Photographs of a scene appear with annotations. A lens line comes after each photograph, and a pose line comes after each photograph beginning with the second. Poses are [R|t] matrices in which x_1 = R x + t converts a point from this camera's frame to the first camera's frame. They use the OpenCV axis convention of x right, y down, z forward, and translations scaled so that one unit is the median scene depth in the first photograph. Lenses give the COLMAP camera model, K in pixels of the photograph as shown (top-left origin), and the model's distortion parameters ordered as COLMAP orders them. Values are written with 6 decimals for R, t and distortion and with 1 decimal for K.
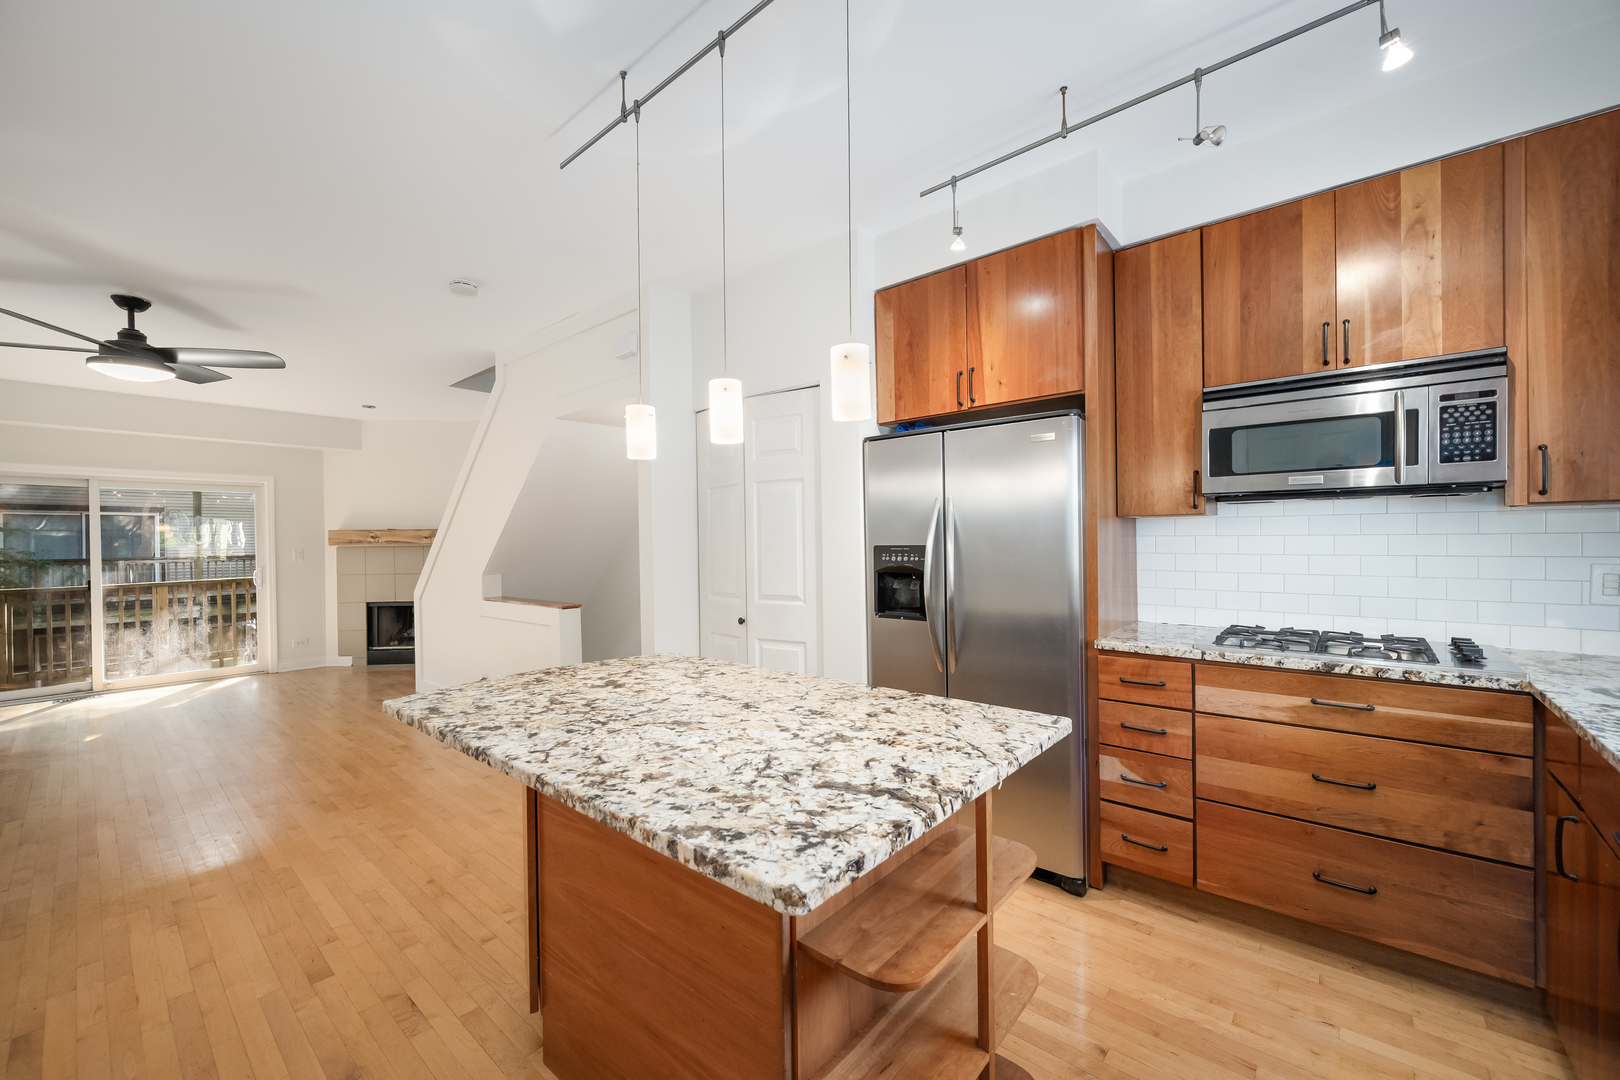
lens RADIAL K [[639.2, 0, 806.0], [0, 639.2, 545.4], [0, 0, 1]] dist [-0.000503, -0.000002]
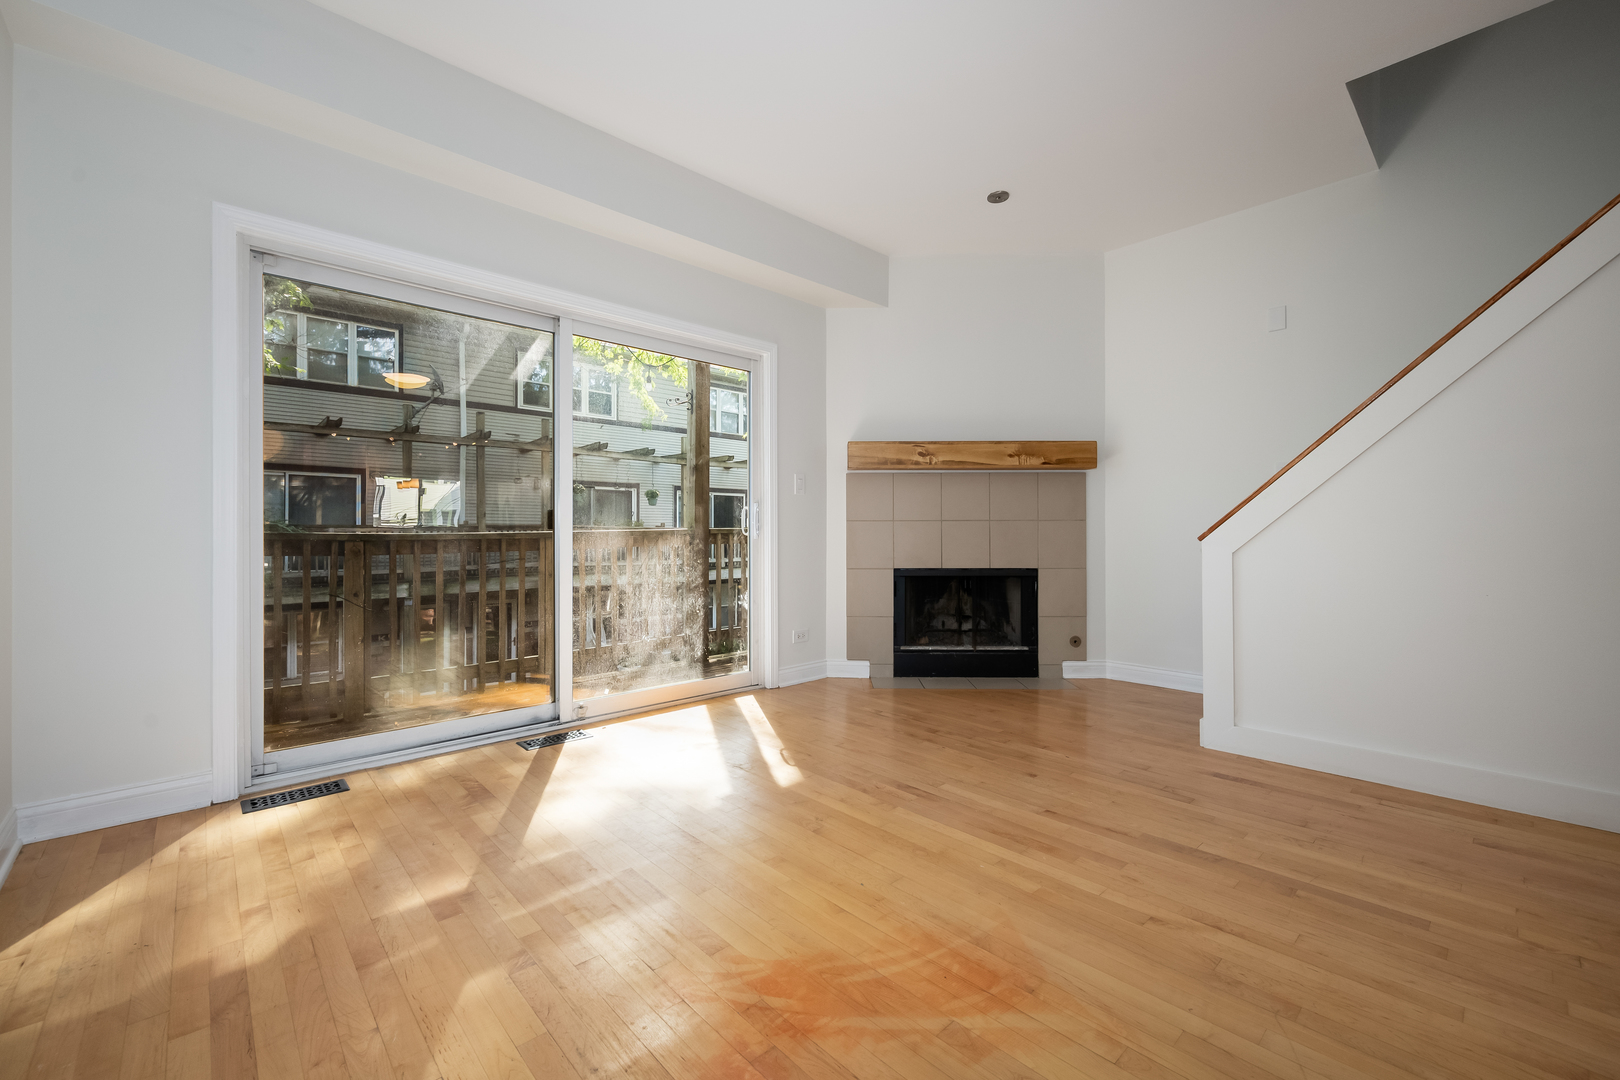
lens RADIAL K [[671.5, 0, 814.2], [0, 671.5, 533.3], [0, 0, 1]] dist [0.000136, -0.000001]
pose [[0.995956, 0.008499, -0.089437, -0.718468], [-0.009162, 0.999934, -0.007001, 0.062926], [0.089371, 0.007792, 0.995968, 0.391433]]
